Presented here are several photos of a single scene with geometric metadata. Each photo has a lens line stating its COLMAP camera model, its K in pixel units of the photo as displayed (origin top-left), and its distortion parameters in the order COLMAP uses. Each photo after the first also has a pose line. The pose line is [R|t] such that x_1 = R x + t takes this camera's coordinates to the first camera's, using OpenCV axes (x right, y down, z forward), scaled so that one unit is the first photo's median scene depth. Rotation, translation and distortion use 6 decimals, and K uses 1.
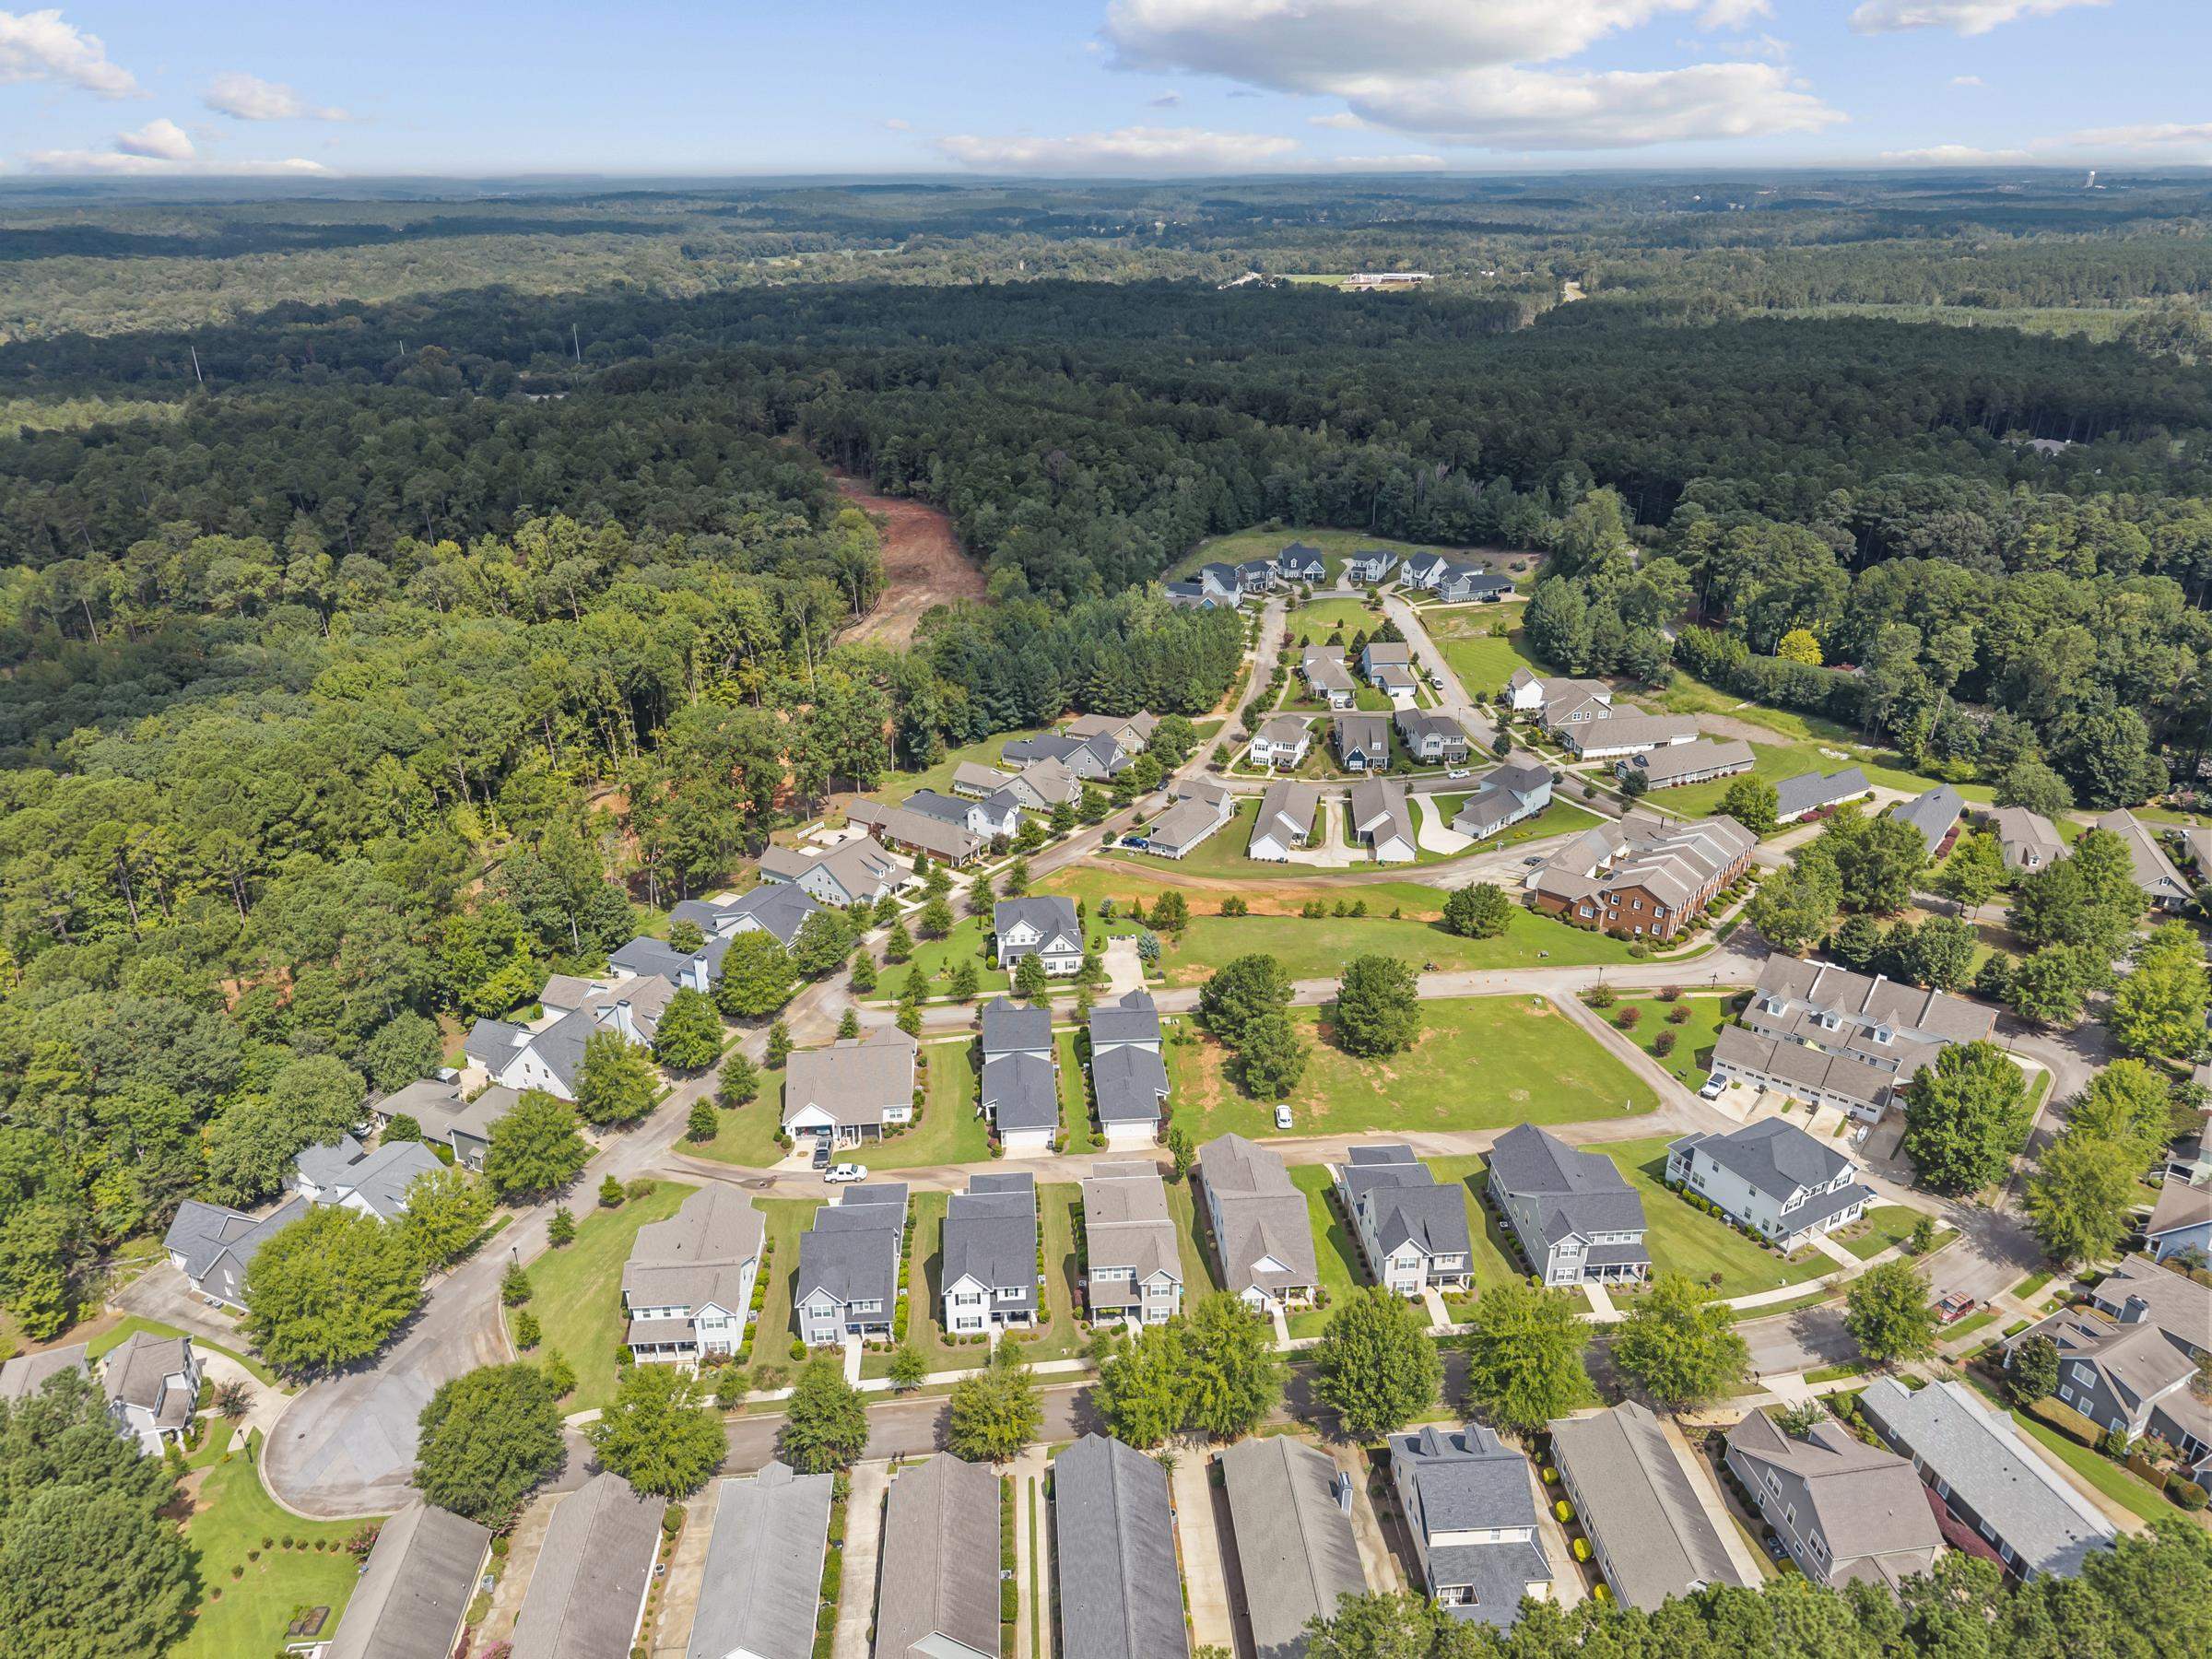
lens RADIAL K [[1513.7, 0, 1106.0], [0, 1513.7, 829.5], [0, 0, 1]] dist [0.004396, -0.000257]
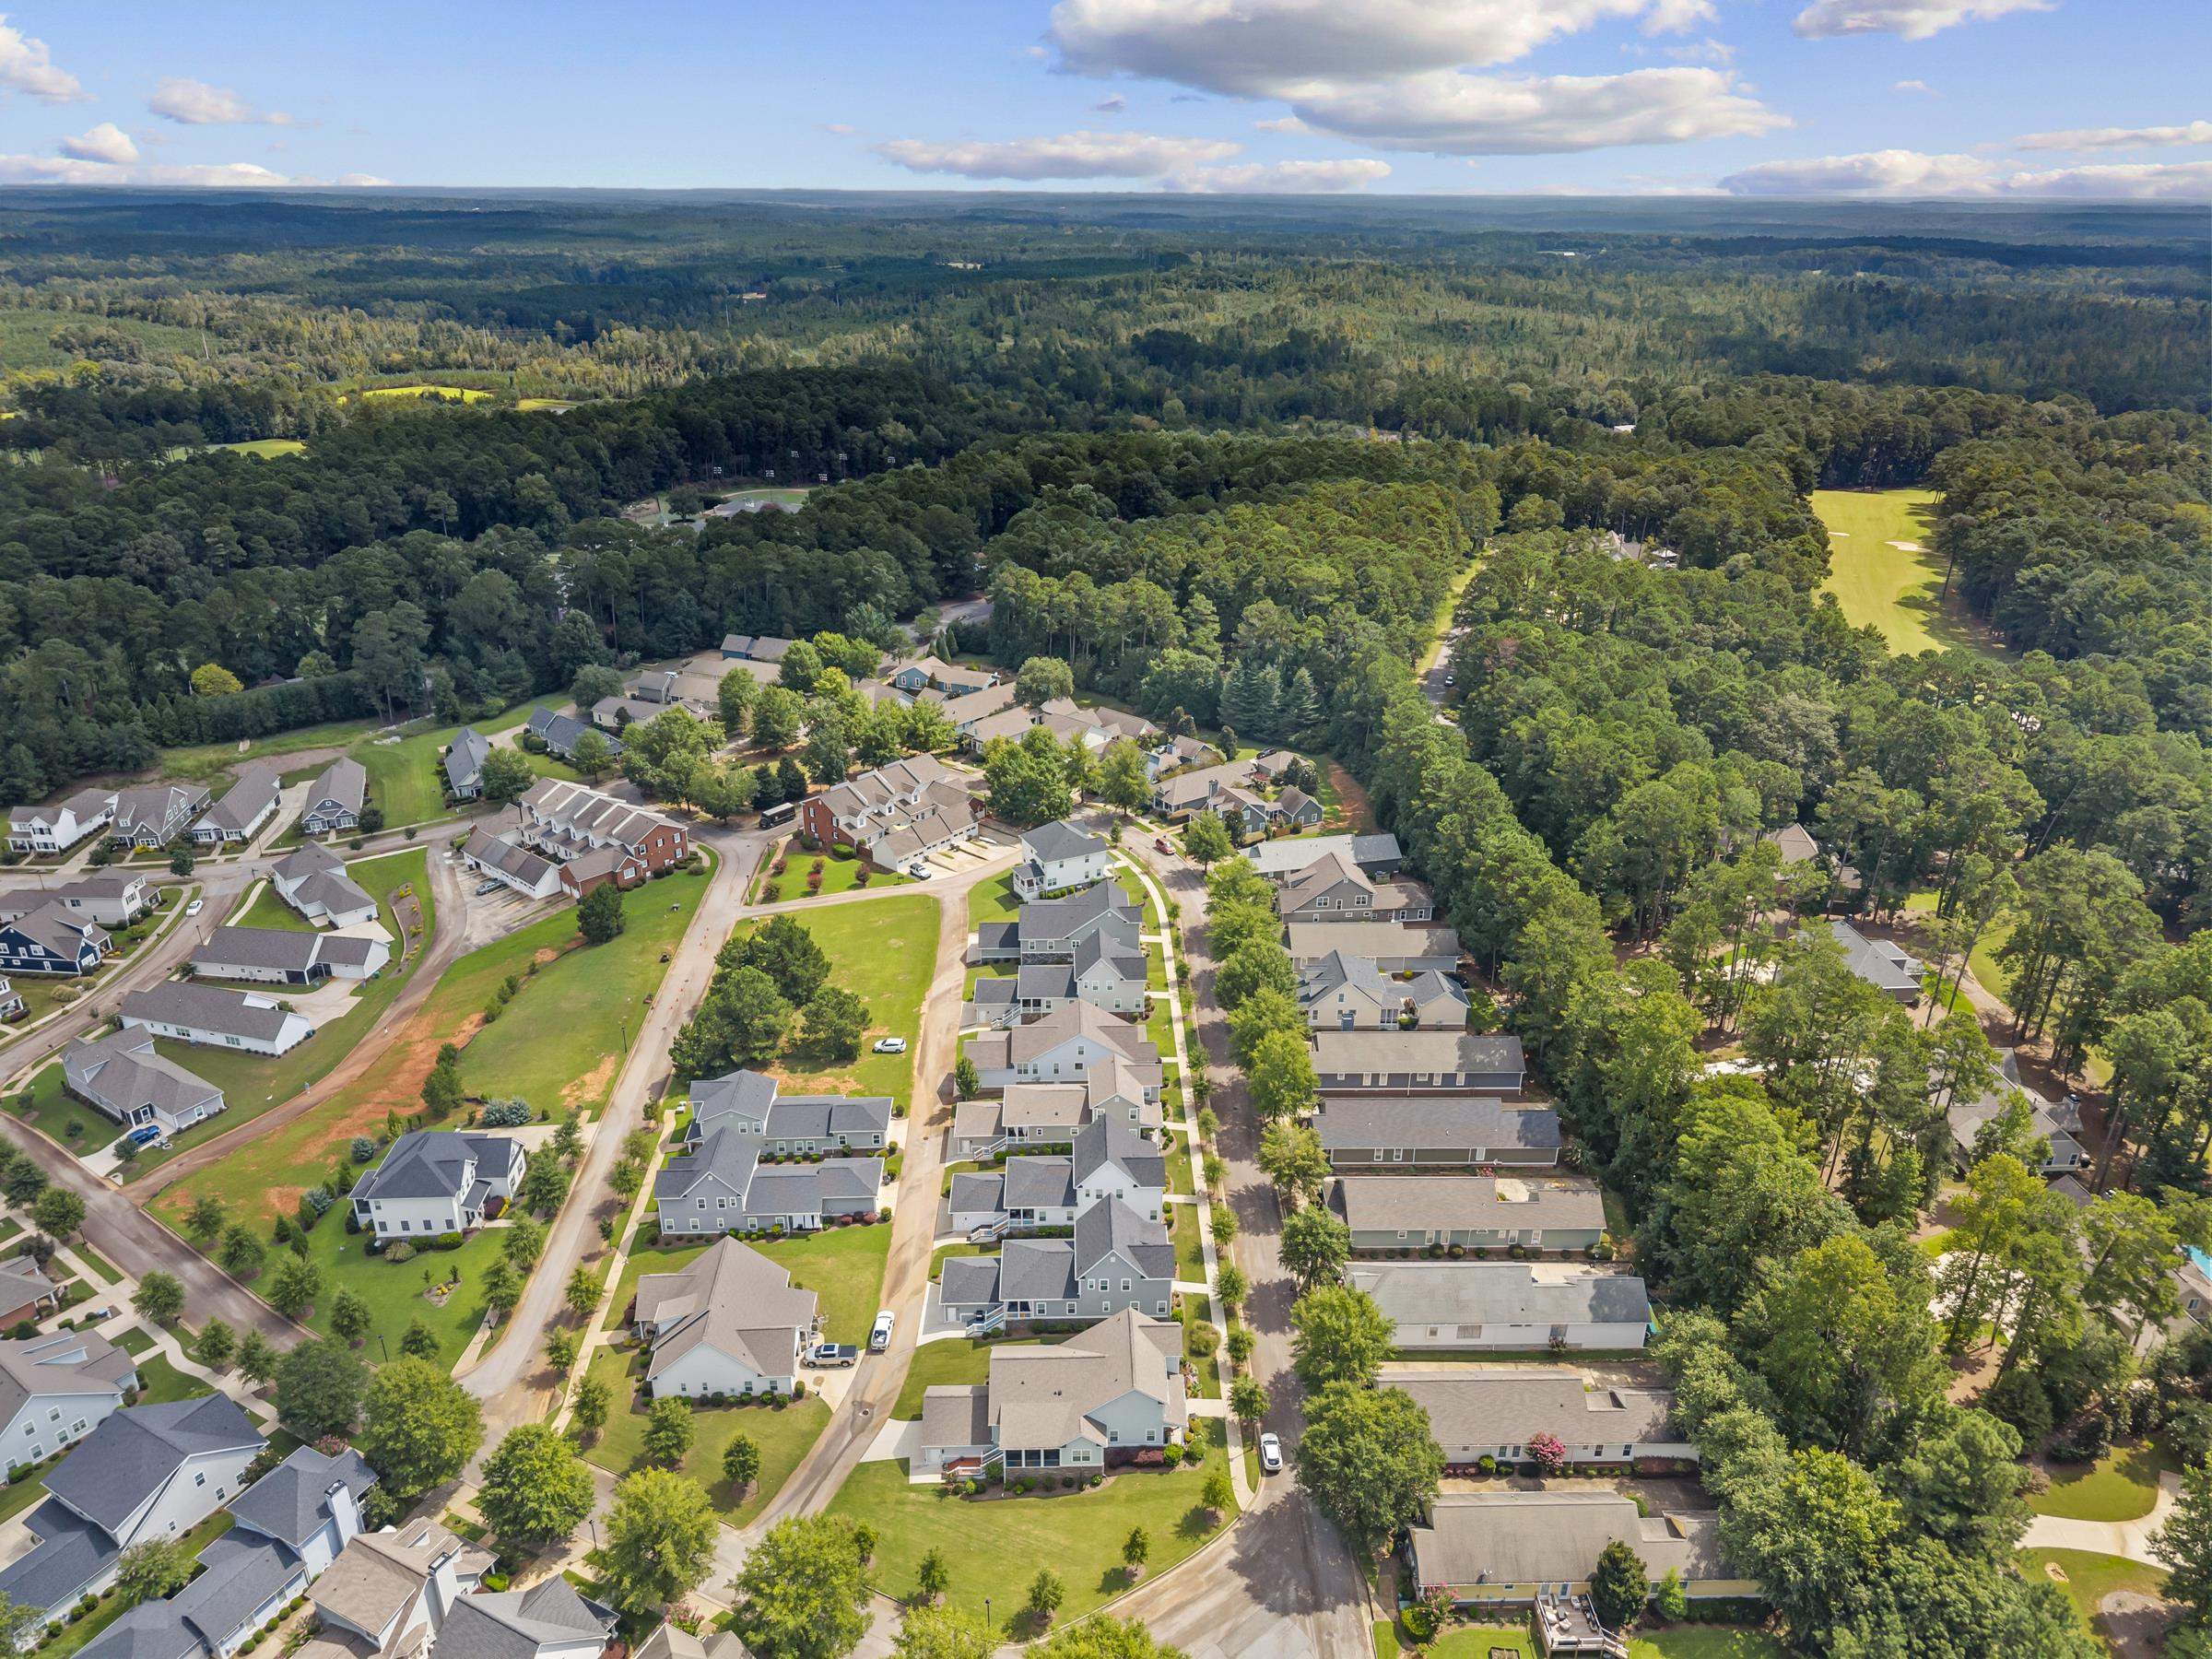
lens RADIAL K [[1513.7, 0, 1106.0], [0, 1513.7, 829.5], [0, 0, 1]] dist [0.004396, -0.000257]
pose [[0.034505, -0.384884, 0.922320, -0.576024], [0.395804, 0.852672, 0.341012, -0.180089], [-0.917687, 0.353291, 0.181760, 0.406435]]
